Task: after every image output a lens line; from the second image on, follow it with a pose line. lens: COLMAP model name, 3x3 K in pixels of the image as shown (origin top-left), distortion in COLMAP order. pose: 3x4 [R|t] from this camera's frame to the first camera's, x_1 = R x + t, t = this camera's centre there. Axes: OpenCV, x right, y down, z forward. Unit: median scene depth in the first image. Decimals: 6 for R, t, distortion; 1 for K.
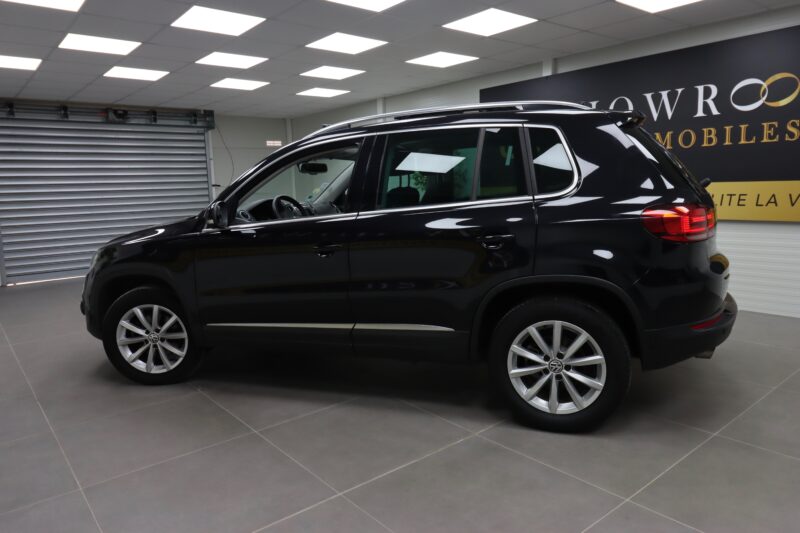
lens RADIAL K [[576.9, 0, 408.5], [0, 576.9, 262.5], [0, 0, 1]] dist [0.013551, -0.002002]
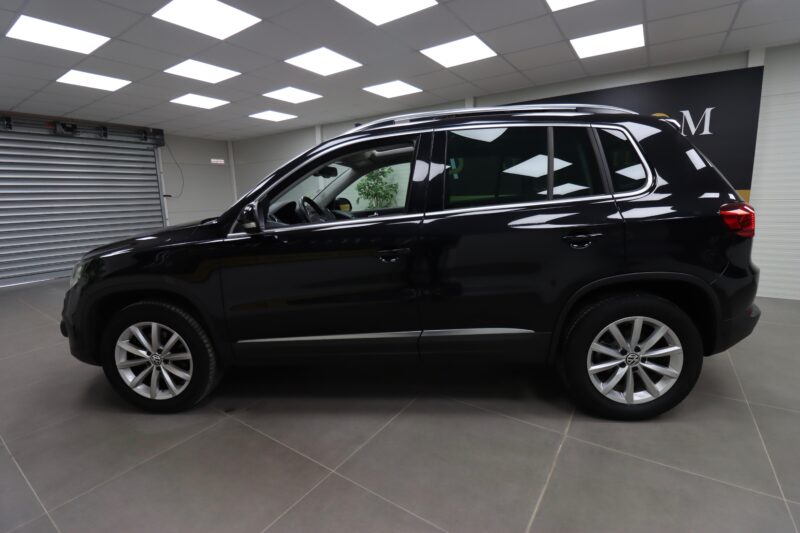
lens RADIAL K [[376.2, 0, 401.5], [0, 376.2, 262.6], [0, 0, 1]] dist [-0.005535, -0.008174]
pose [[0.958140, -0.041290, 0.283307, -0.248076], [0.033153, 0.998890, 0.033456, -0.023613], [-0.284374, -0.022663, 0.958446, 0.356291]]
